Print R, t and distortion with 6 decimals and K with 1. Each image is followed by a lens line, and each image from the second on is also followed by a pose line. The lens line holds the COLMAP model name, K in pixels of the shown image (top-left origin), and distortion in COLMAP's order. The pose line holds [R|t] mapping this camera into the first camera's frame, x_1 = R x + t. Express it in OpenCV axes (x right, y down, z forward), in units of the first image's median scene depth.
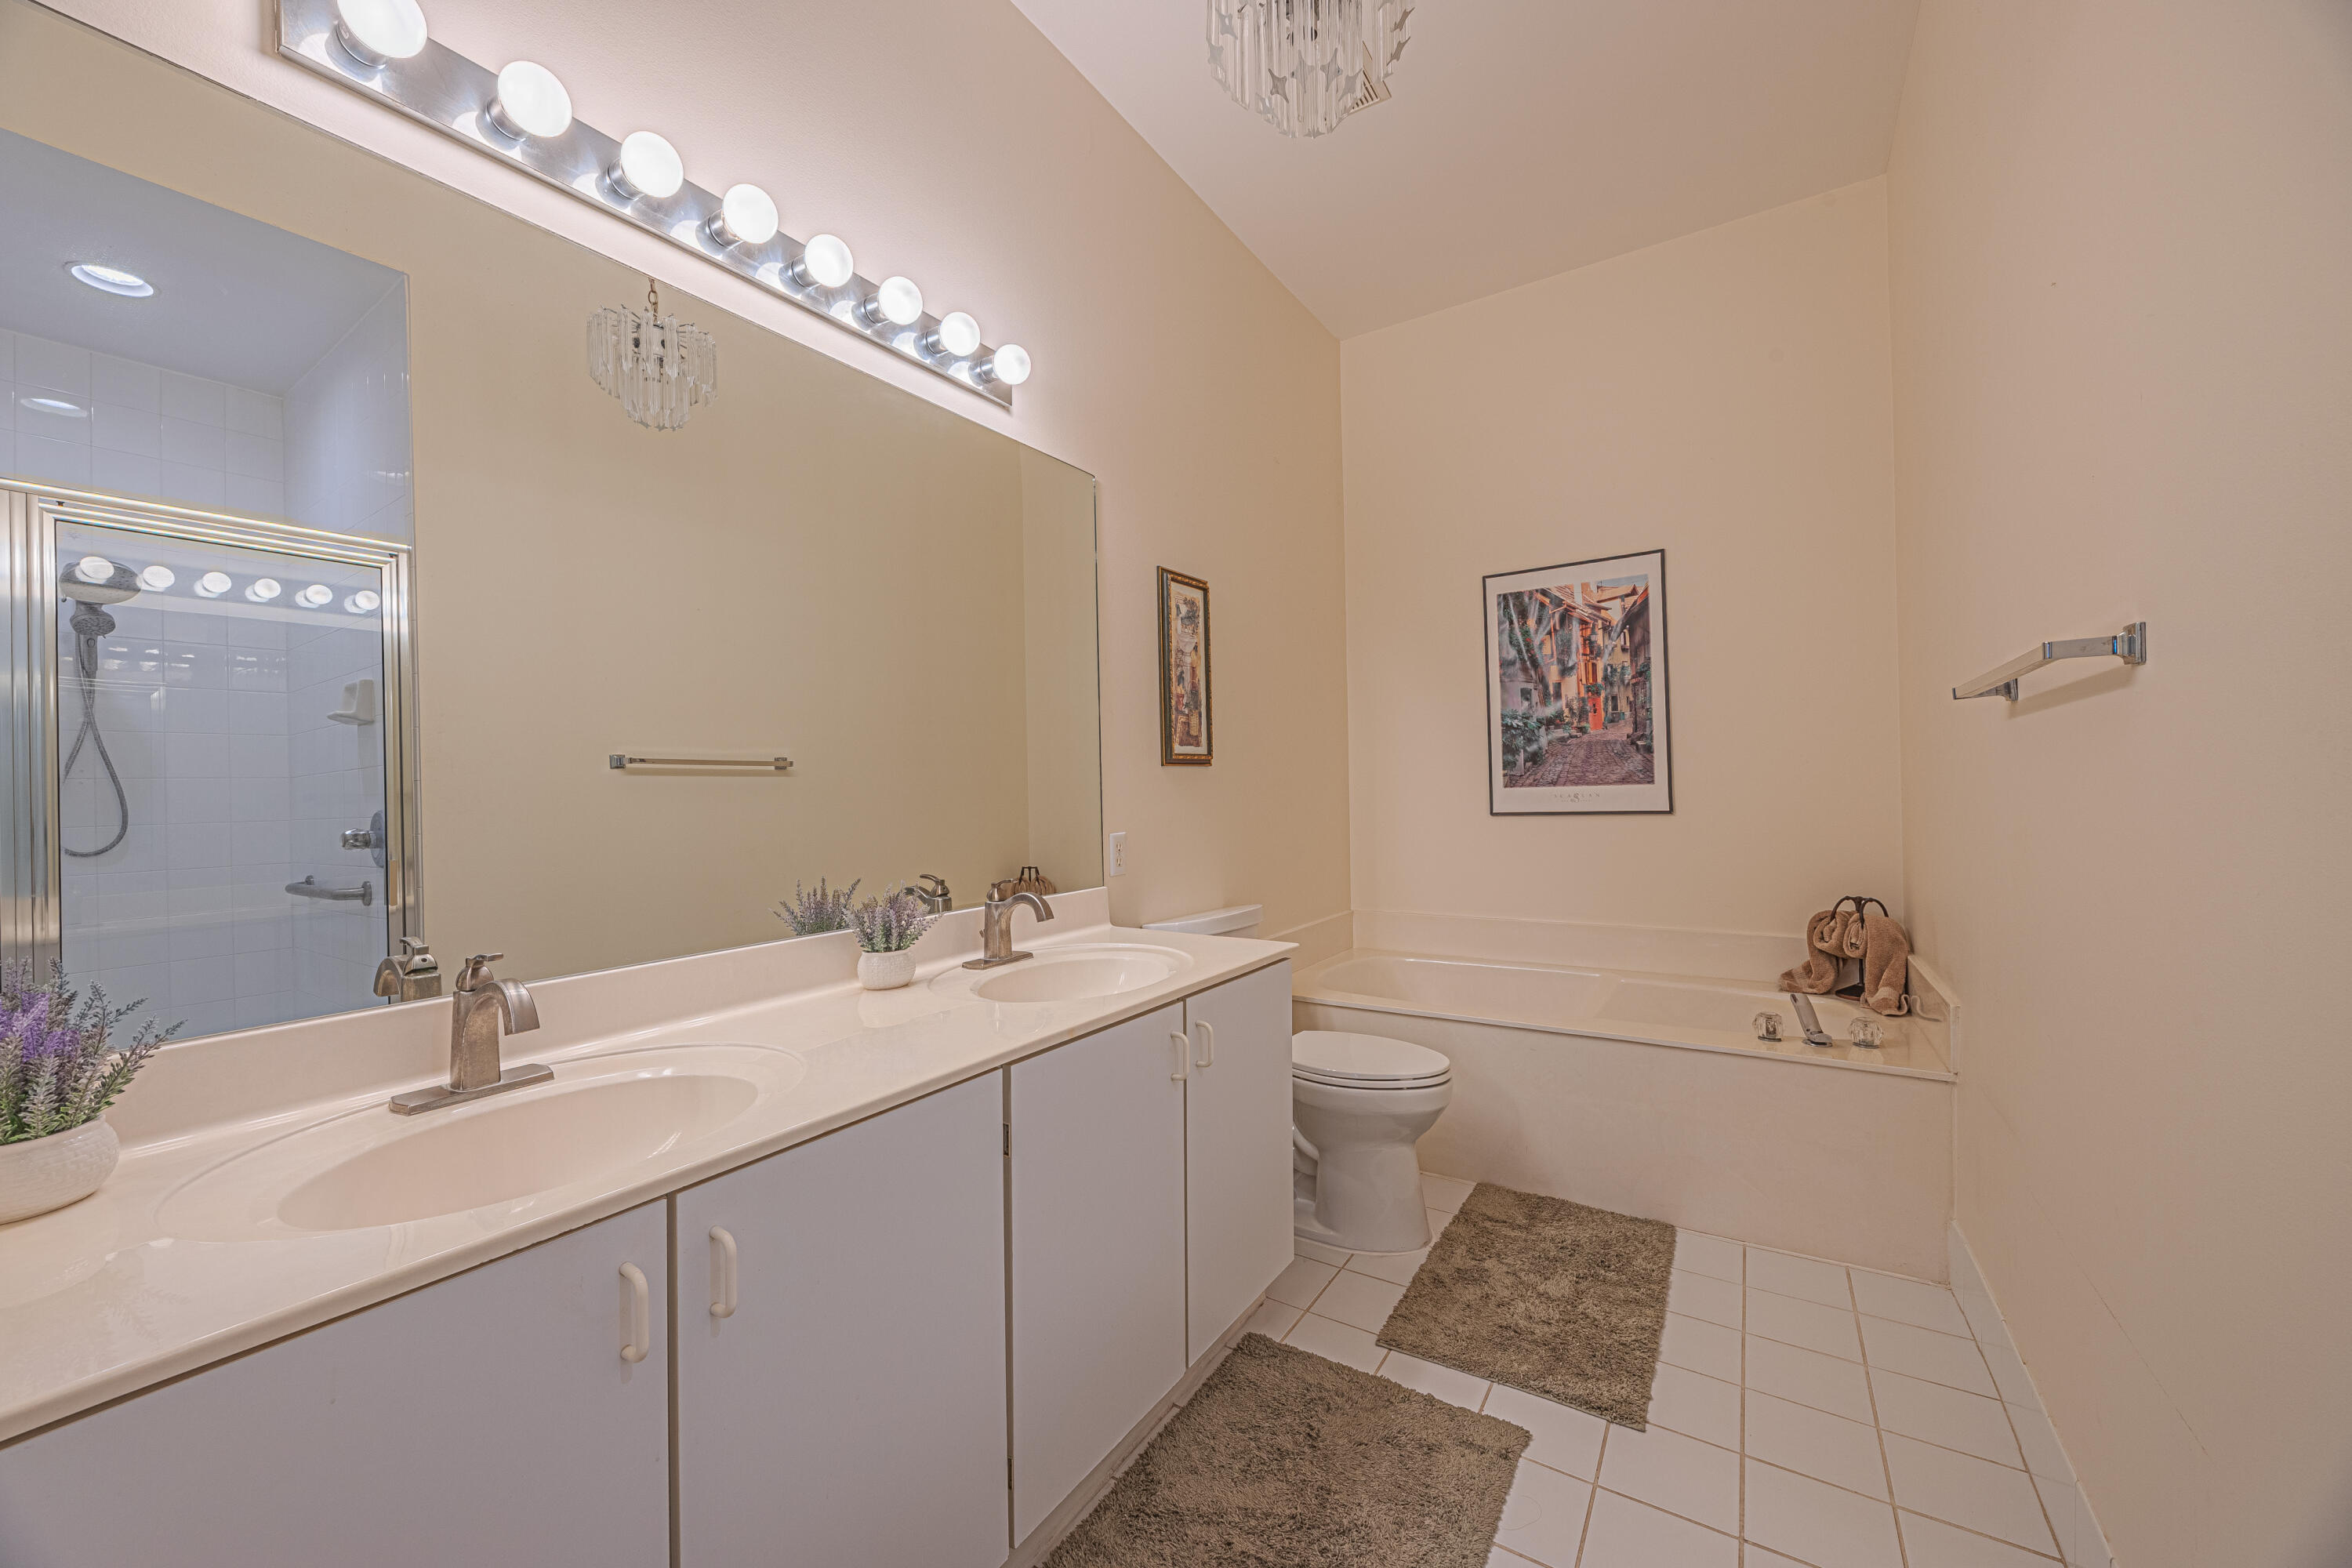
lens RADIAL K [[899.0, 0, 1174.3], [0, 899.0, 786.5], [0, 0, 1]] dist [-0.000820, -0.000164]
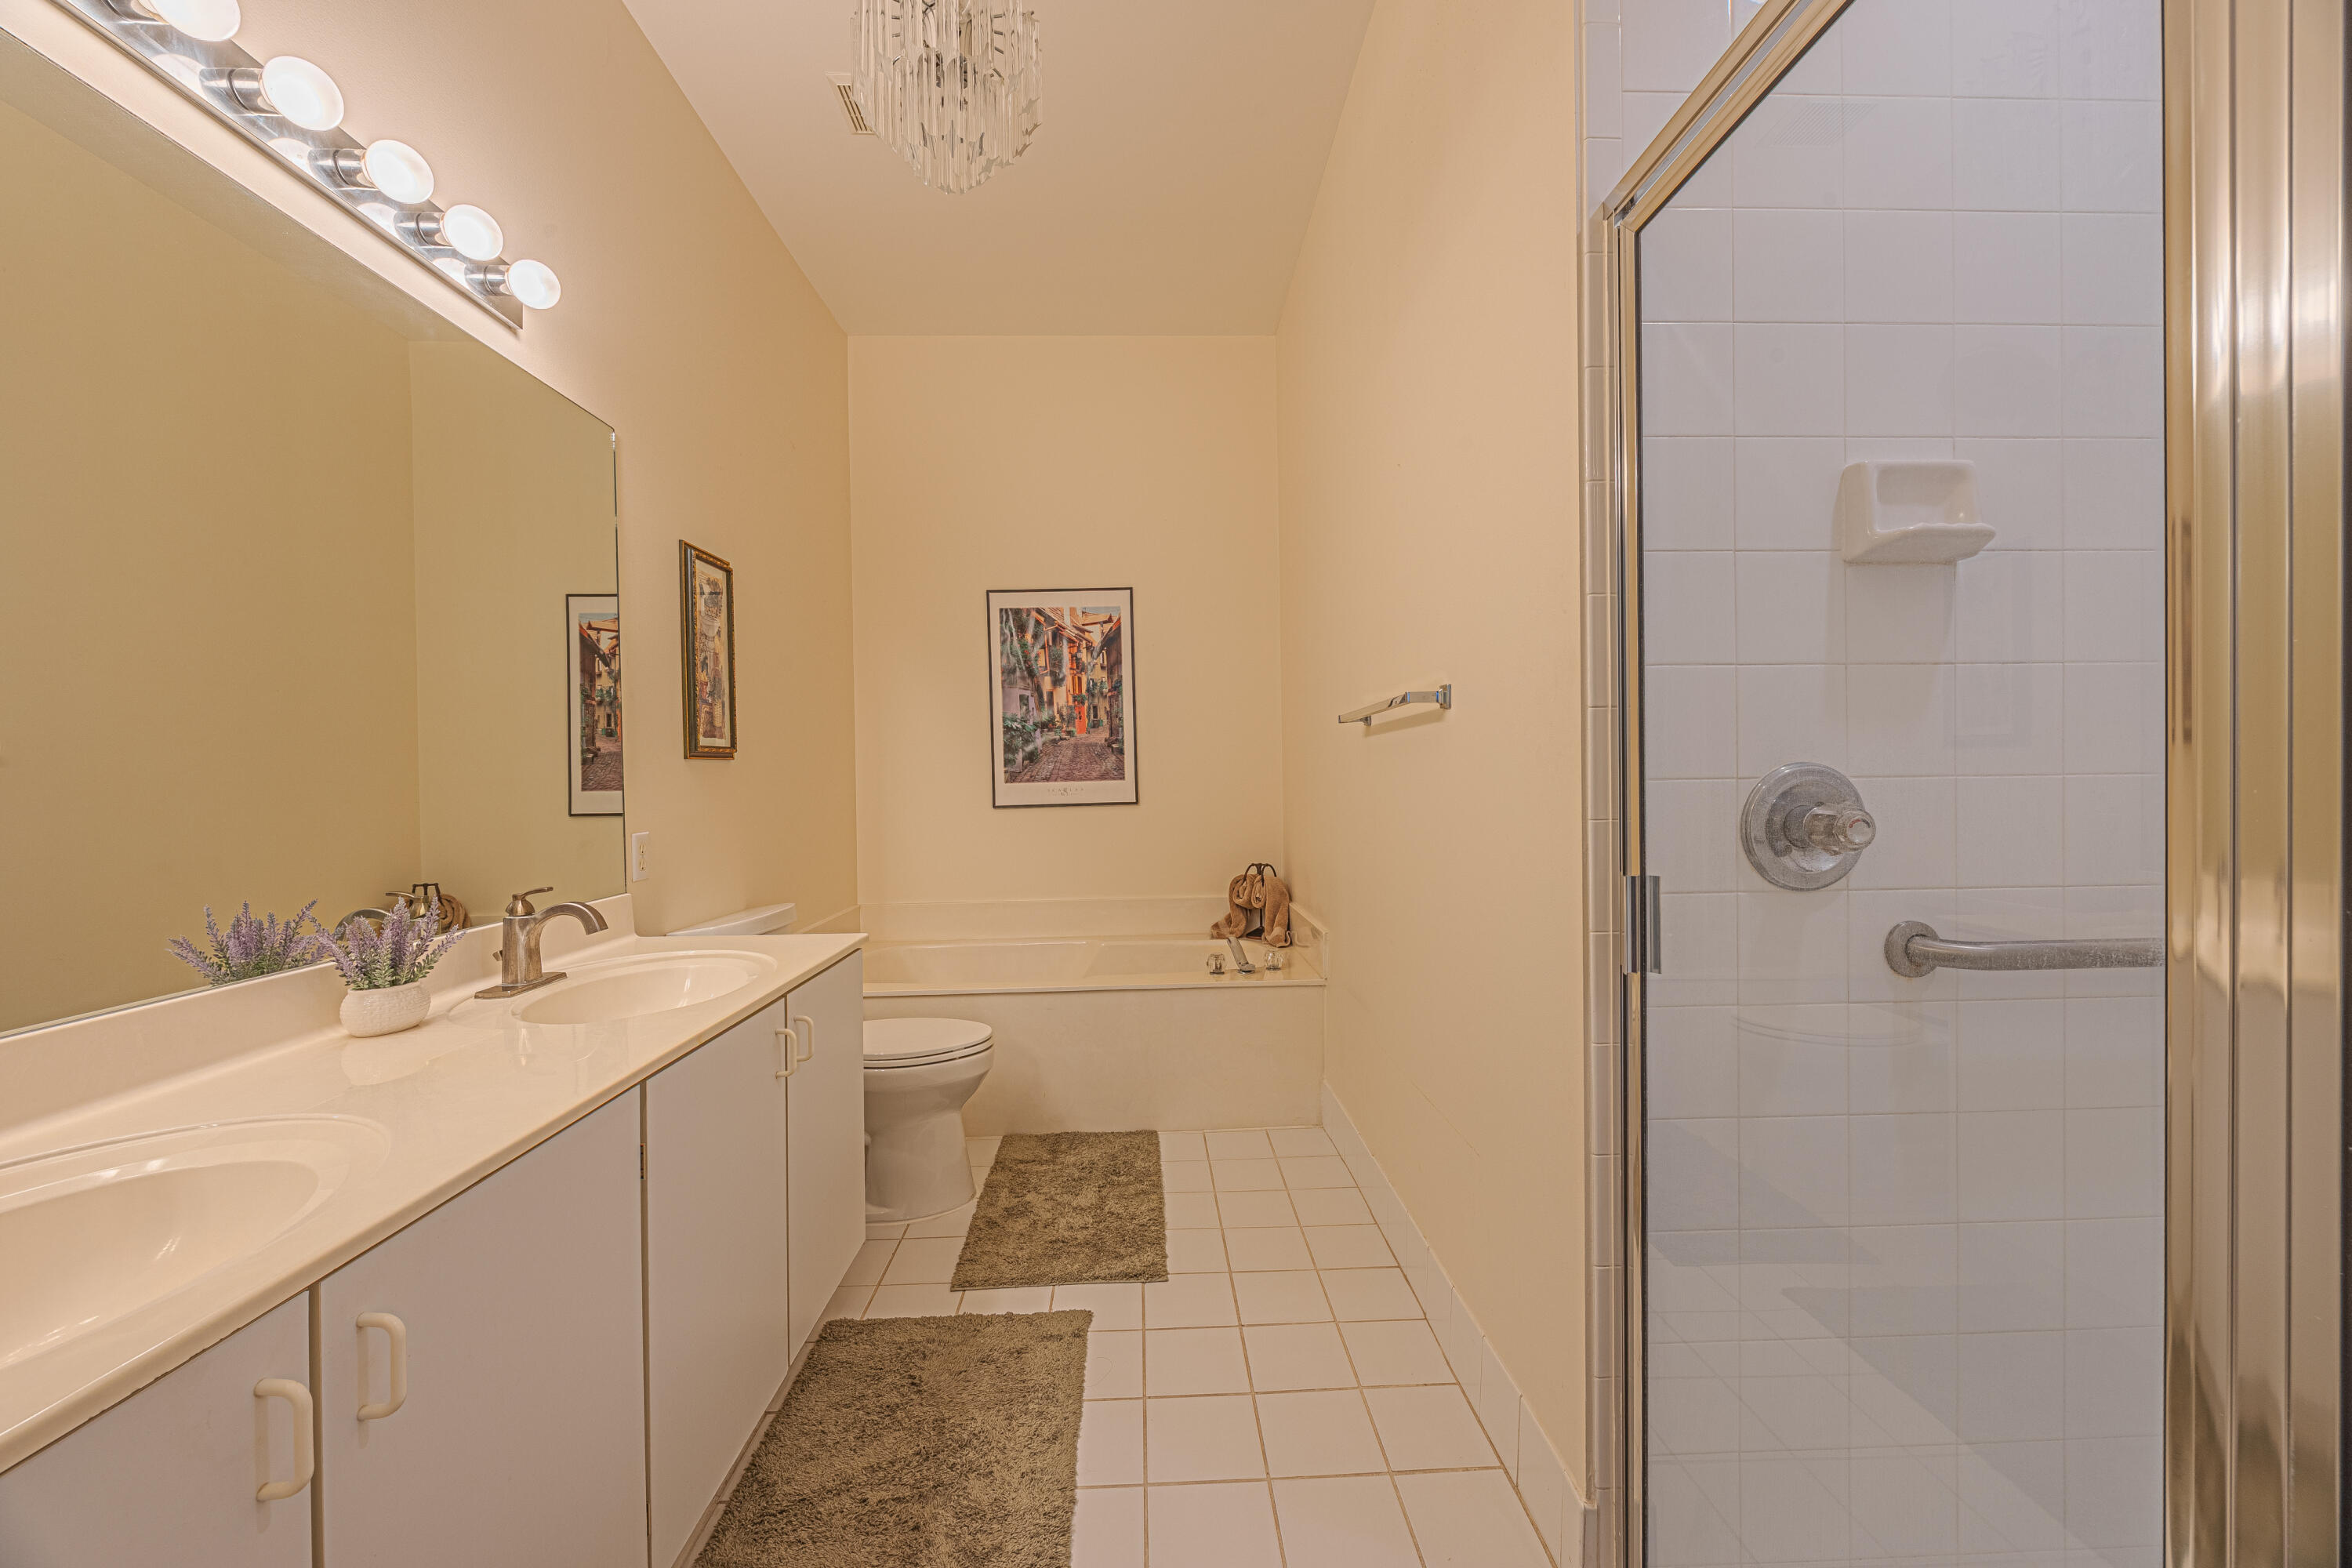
lens RADIAL K [[899.0, 0, 1177.0], [0, 899.0, 787.0], [0, 0, 1]] dist [-0.000820, -0.000164]
pose [[0.813325, -0.001990, 0.581807, -0.172794], [-0.000436, 0.999992, 0.004030, 0.002512], [-0.581810, -0.003531, 0.813317, -0.044618]]
